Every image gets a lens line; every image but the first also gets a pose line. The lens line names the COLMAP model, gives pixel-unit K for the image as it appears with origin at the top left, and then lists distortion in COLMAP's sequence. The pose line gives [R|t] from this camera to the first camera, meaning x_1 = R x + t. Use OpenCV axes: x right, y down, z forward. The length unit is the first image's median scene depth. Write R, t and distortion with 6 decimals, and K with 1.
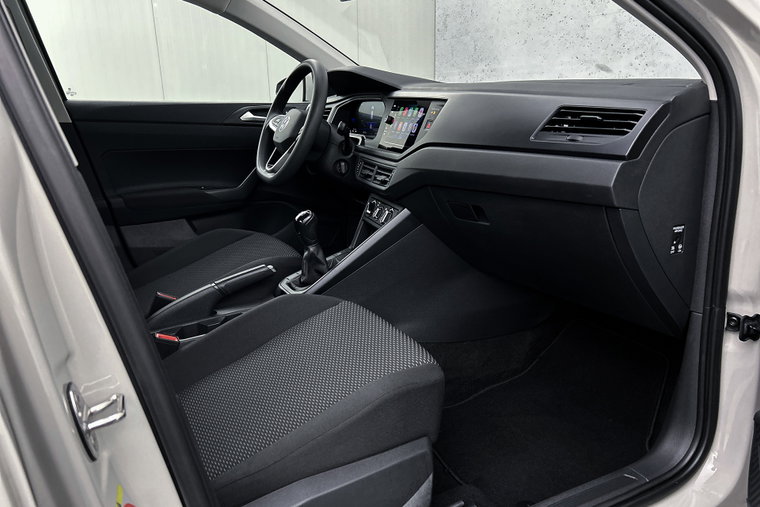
lens RADIAL K [[560.1, 0, 380.2], [0, 560.1, 256.5], [0, 0, 1]] dist [0.075212, -0.094602]
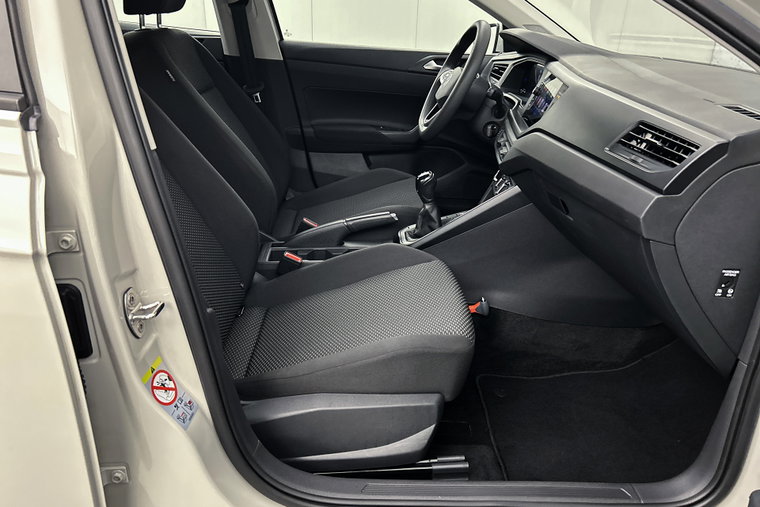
lens RADIAL K [[560.1, 0, 380.2], [0, 560.1, 256.5], [0, 0, 1]] dist [0.075212, -0.094602]
pose [[0.901213, 0.223875, -0.371073, 0.225489], [-0.172720, 0.970840, 0.166247, -0.085507], [0.397471, -0.085732, 0.913601, -0.057888]]
